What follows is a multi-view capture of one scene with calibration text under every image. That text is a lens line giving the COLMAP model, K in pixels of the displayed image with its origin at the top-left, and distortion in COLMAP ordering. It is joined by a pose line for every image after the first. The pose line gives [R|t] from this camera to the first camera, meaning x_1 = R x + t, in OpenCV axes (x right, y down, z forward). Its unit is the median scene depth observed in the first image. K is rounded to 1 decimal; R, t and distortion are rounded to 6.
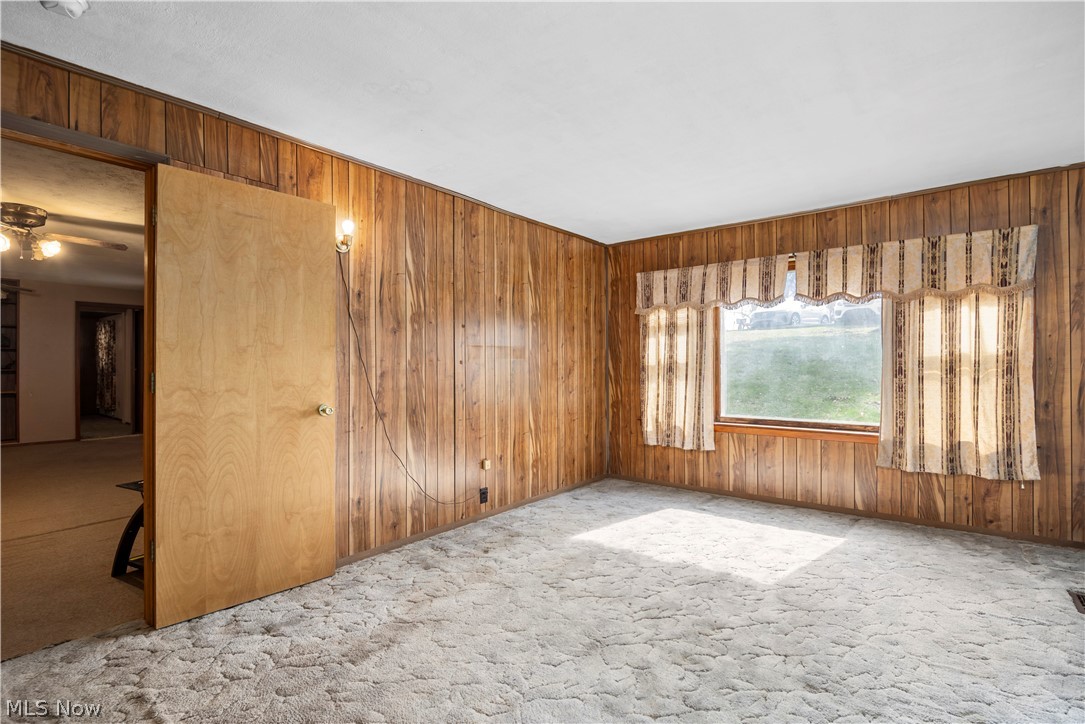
lens RADIAL K [[501.7, 0, 542.9], [0, 501.7, 365.8], [0, 0, 1]] dist [-0.018723, -0.000094]
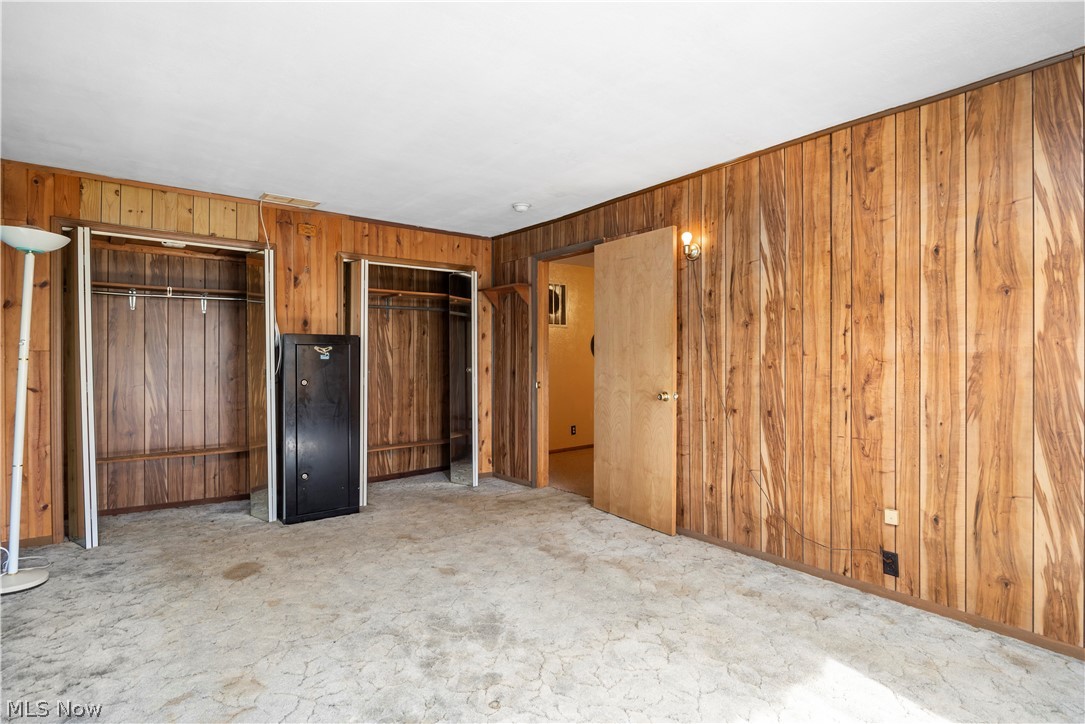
lens RADIAL K [[527.4, 0, 542.5], [0, 527.4, 362.0], [0, 0, 1]] dist [-0.019169, -0.000160]
pose [[-0.228860, 0.009203, -0.973416, 0.763421], [-0.003713, 0.999940, 0.010326, -0.007066], [0.973452, 0.005977, -0.228812, 0.860338]]
